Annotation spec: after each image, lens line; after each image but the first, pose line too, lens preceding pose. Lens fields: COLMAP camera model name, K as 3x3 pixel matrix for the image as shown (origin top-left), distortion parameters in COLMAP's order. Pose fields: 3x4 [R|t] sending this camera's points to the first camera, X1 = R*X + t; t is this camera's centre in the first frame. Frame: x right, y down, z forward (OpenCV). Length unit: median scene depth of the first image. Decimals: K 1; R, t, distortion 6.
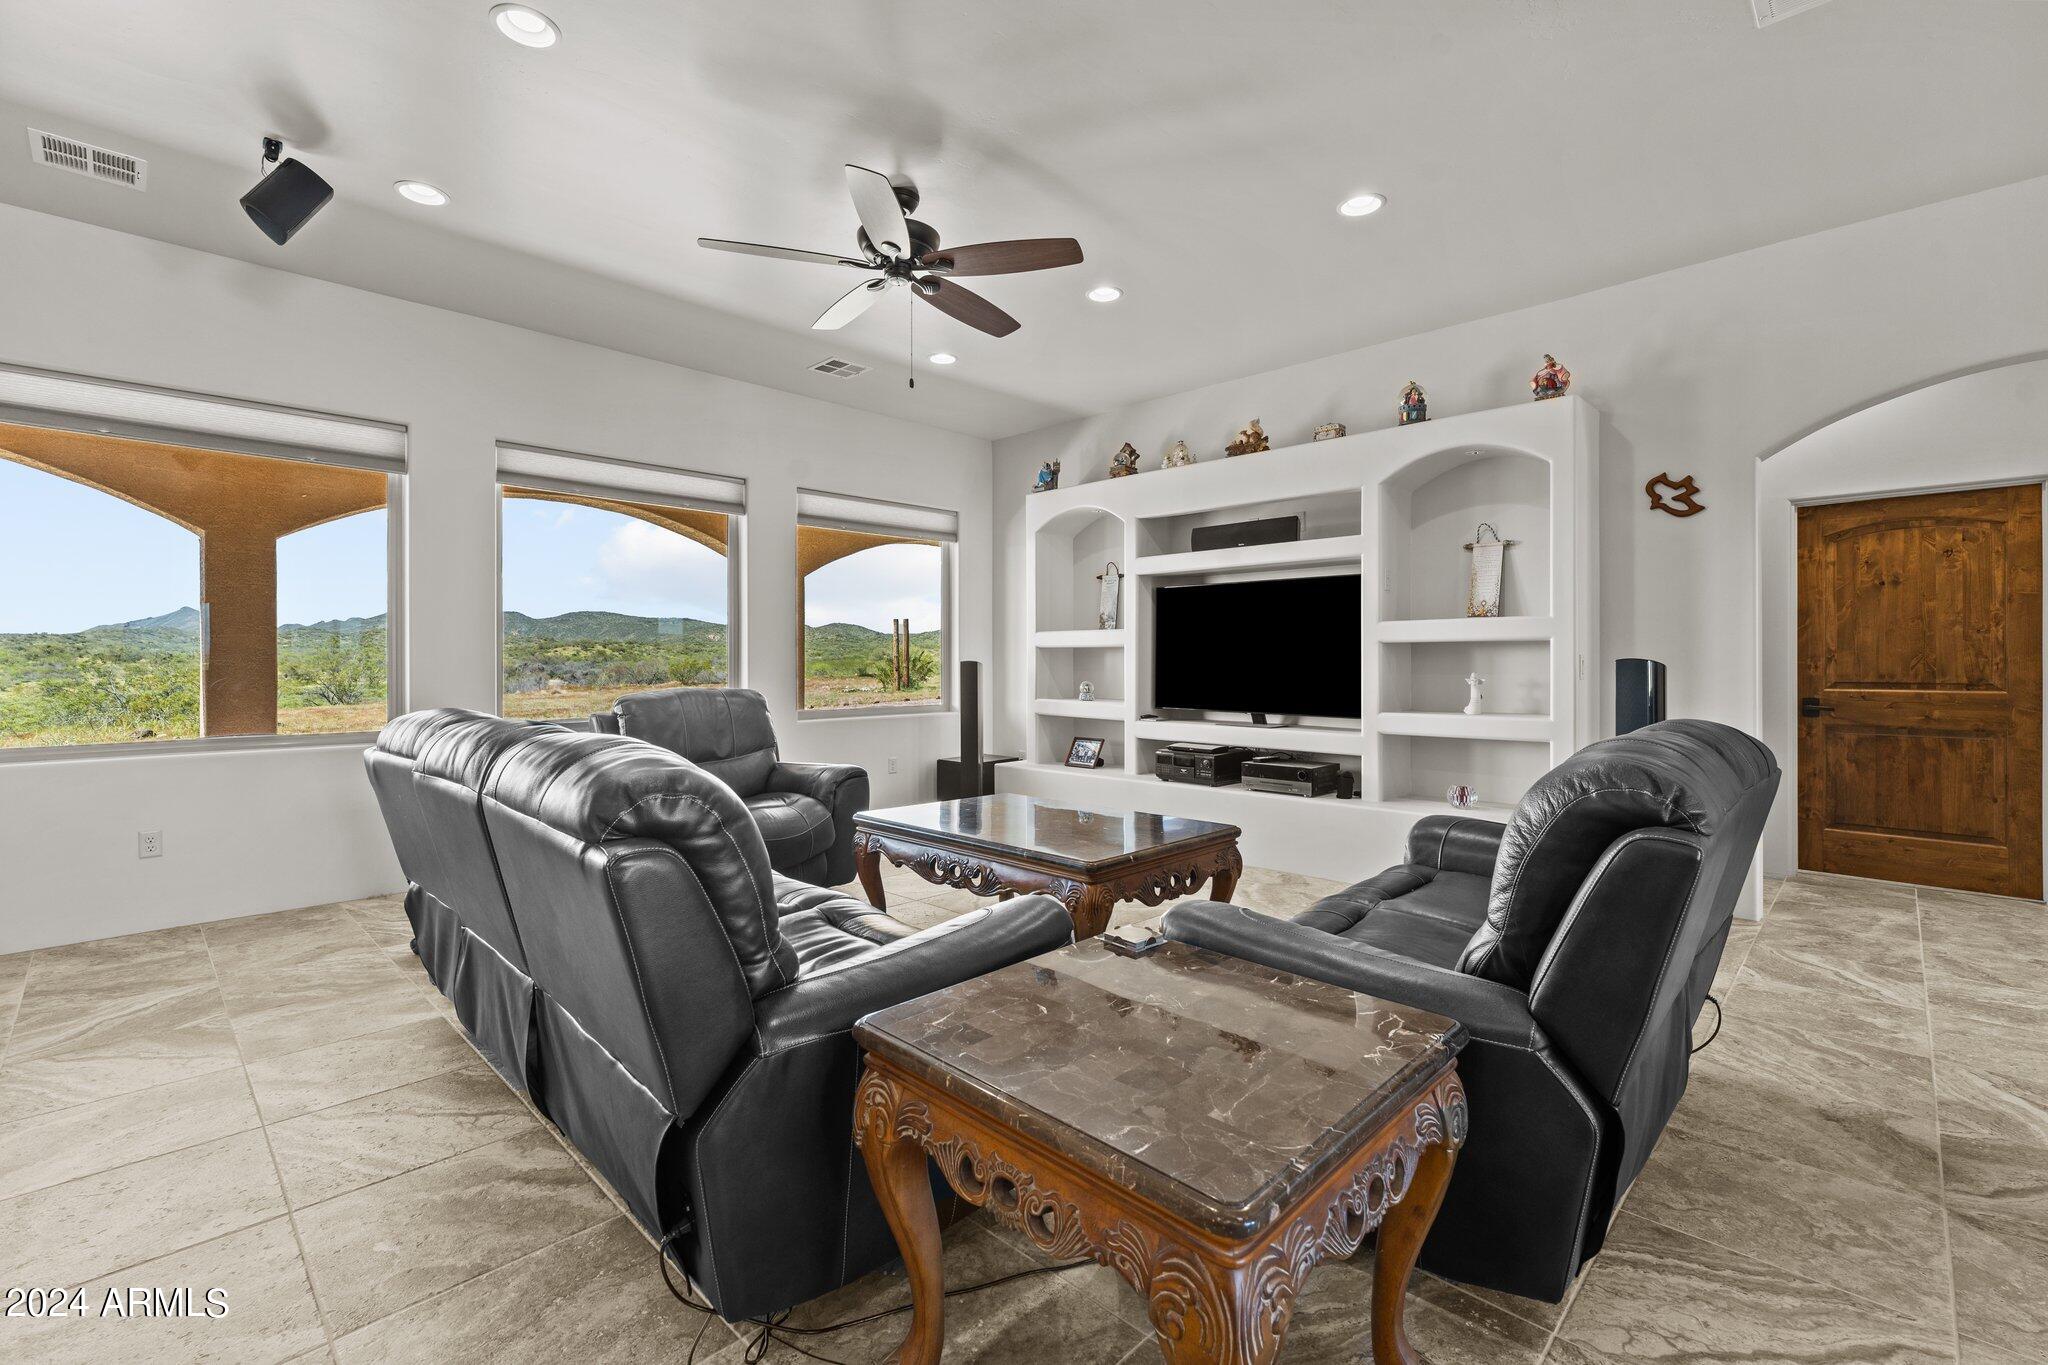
lens RADIAL K [[890.6, 0, 1019.6], [0, 890.6, 664.1], [0, 0, 1]] dist [-0.006075, 0.001565]
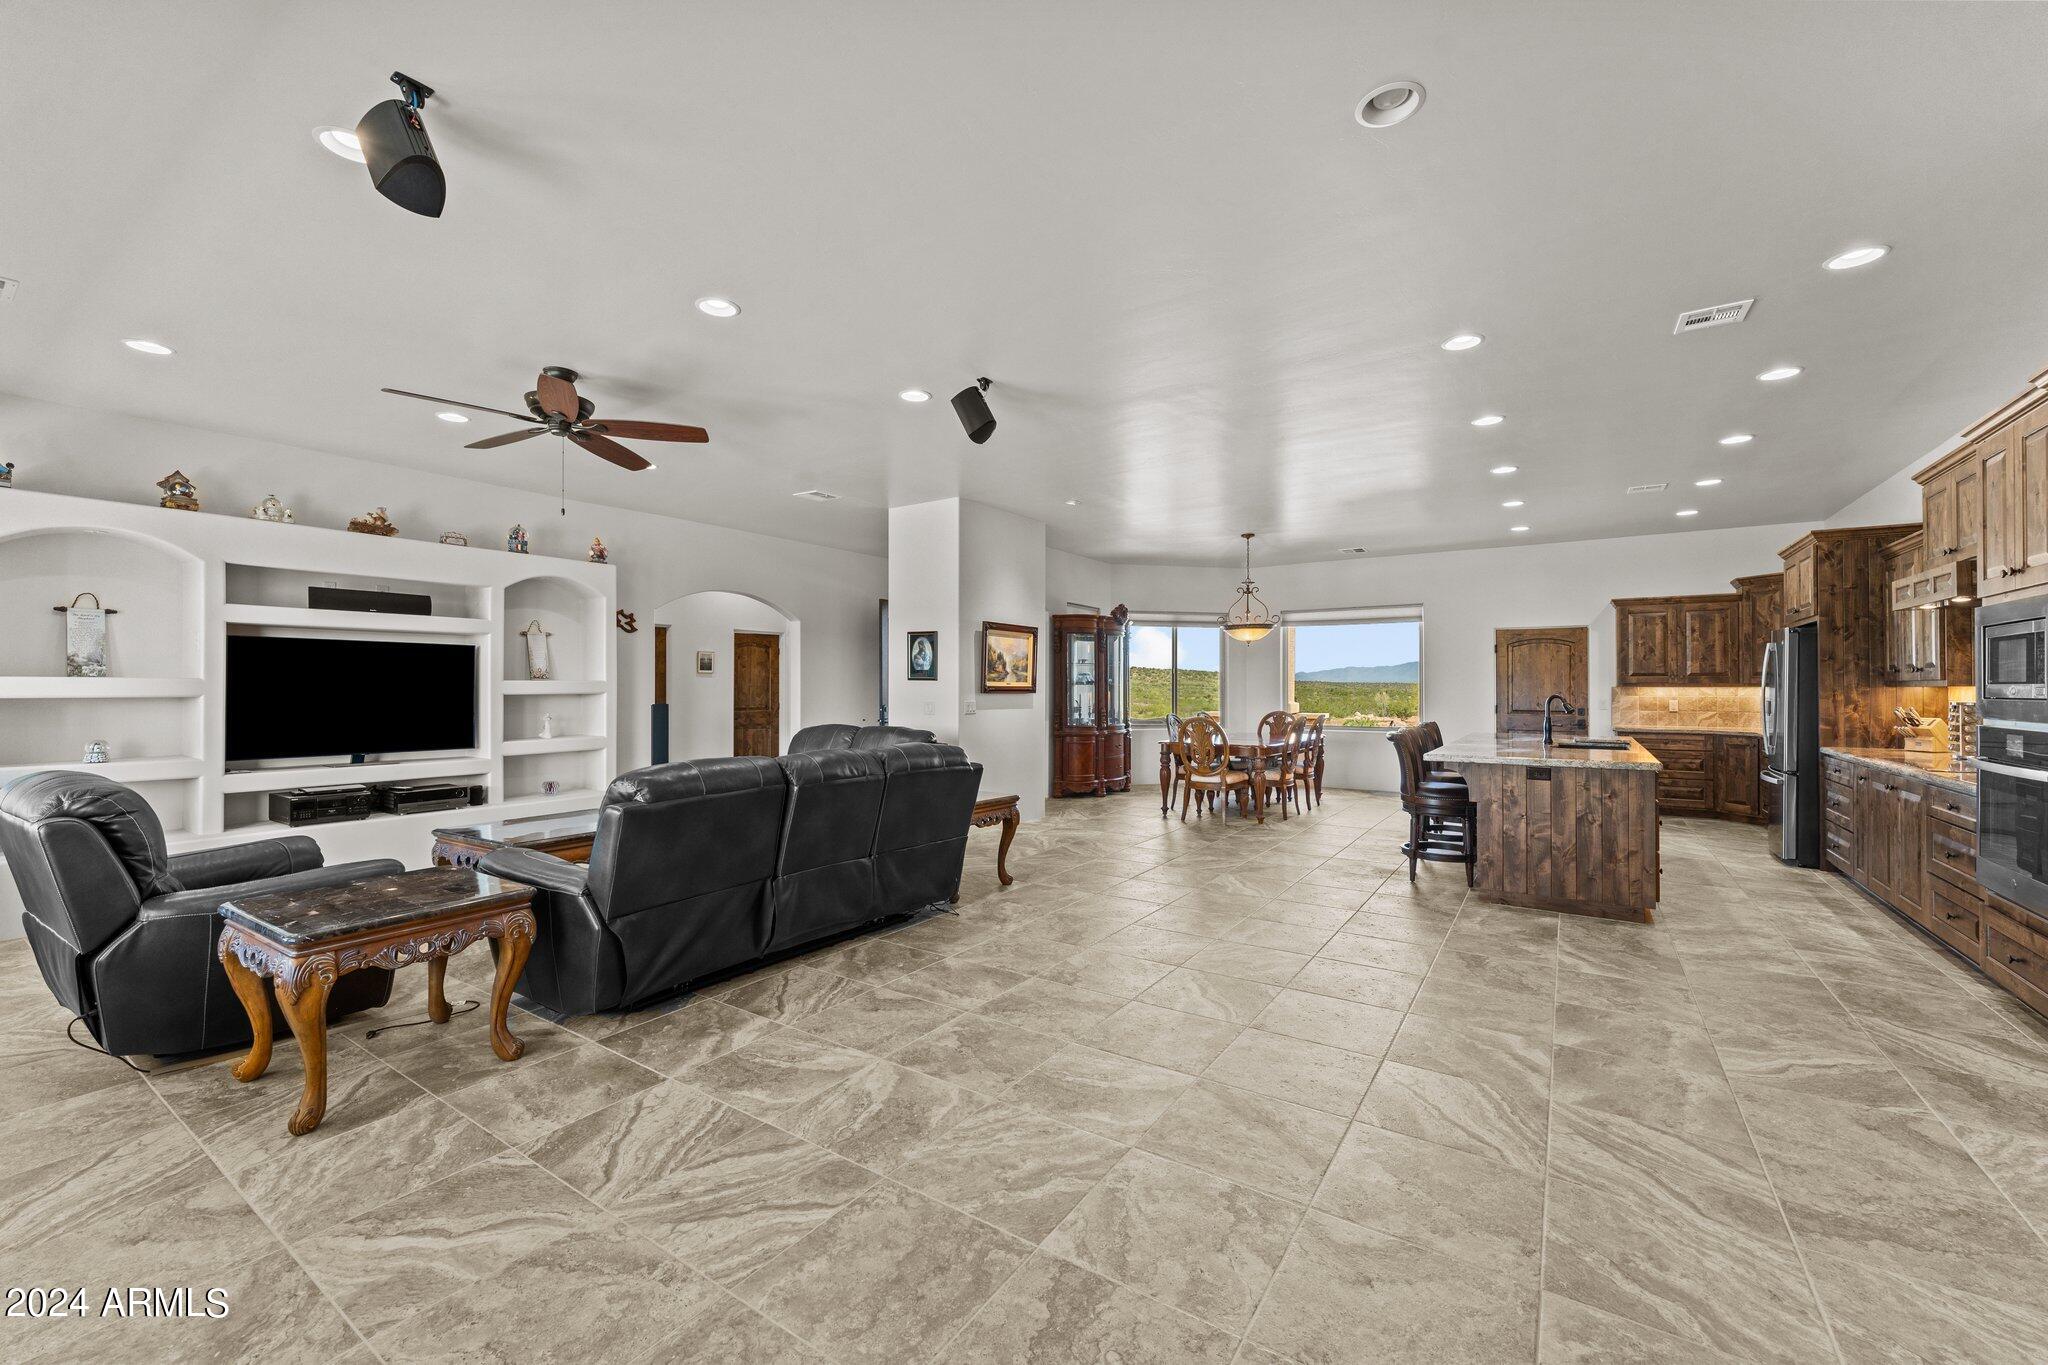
lens RADIAL K [[819.9, 0, 1027.4], [0, 819.9, 682.1], [0, 0, 1]] dist [-0.000408, 0.000567]
pose [[-0.191033, 0.007117, 0.981558, -1.061327], [0.004765, 0.999969, -0.006323, -0.031213], [-0.981572, 0.003469, -0.191061, 0.389755]]
